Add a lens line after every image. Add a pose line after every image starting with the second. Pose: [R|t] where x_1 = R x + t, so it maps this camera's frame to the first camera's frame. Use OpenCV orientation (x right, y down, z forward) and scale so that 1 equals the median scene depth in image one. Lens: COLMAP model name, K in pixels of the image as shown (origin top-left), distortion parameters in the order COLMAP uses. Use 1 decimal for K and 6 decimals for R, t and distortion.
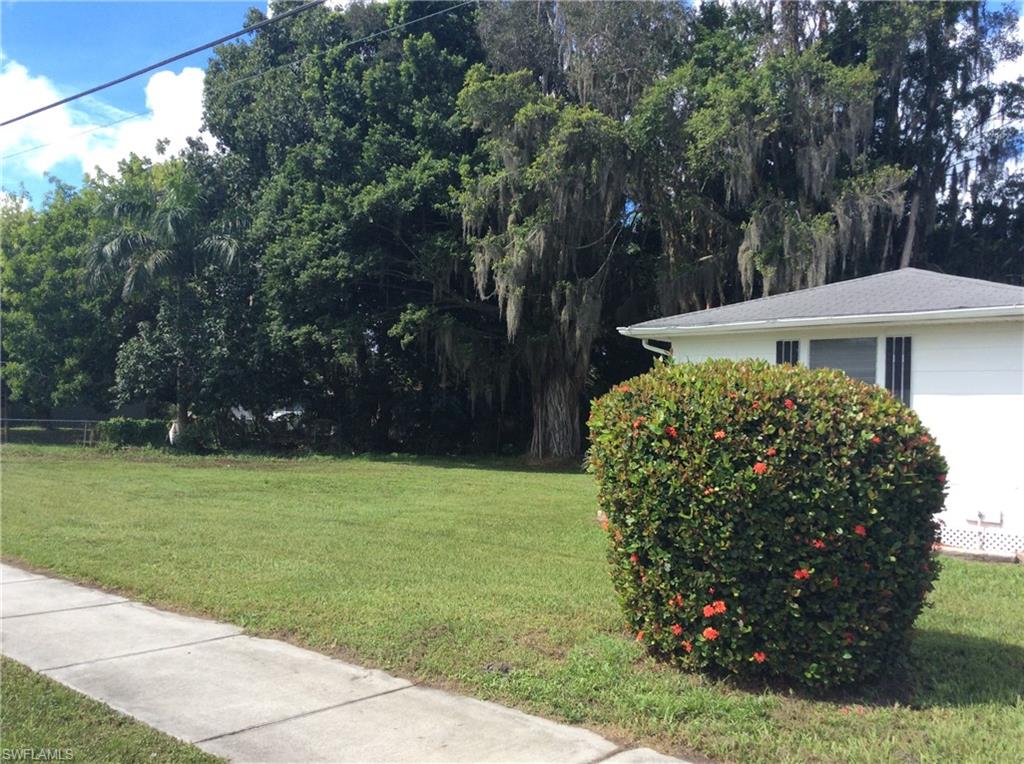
lens RADIAL K [[967.6, 0, 512.0], [0, 967.6, 382.0], [0, 0, 1]] dist [0.099006, -0.258564]
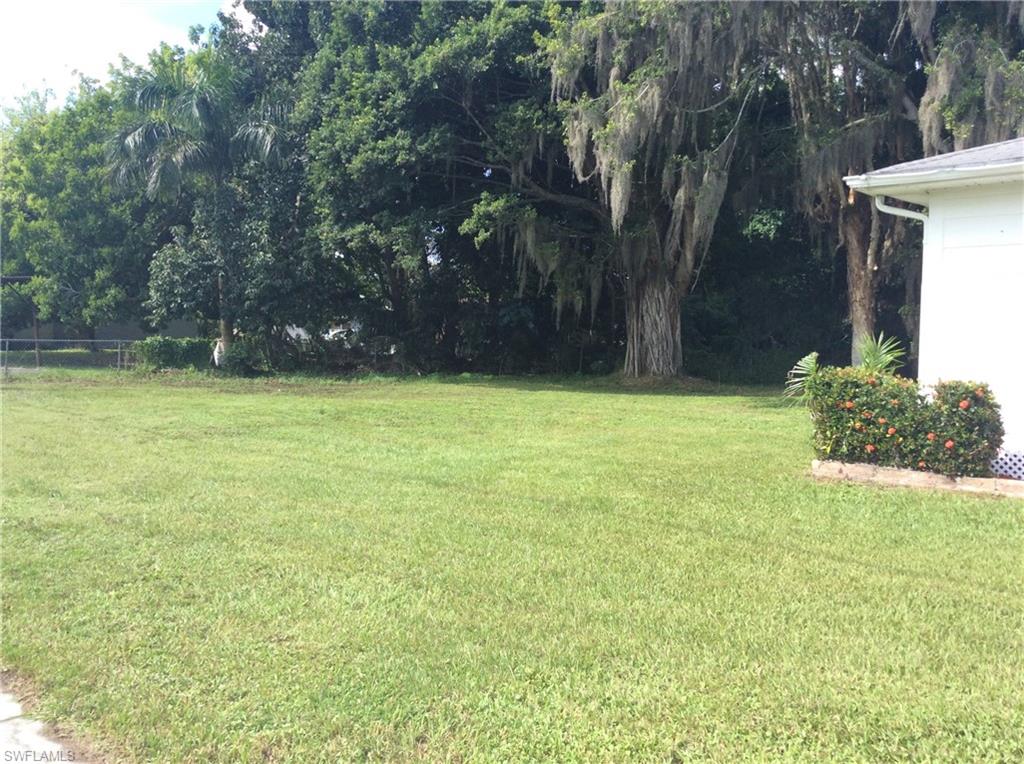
lens RADIAL K [[958.9, 0, 511.0], [0, 958.9, 424.1], [0, 0, 1]] dist [0.060091, -0.151653]
pose [[0.998332, -0.009524, -0.056942, -0.033966], [0.016785, 0.991578, 0.128422, 0.008764], [0.055239, -0.129164, 0.990084, 0.147539]]
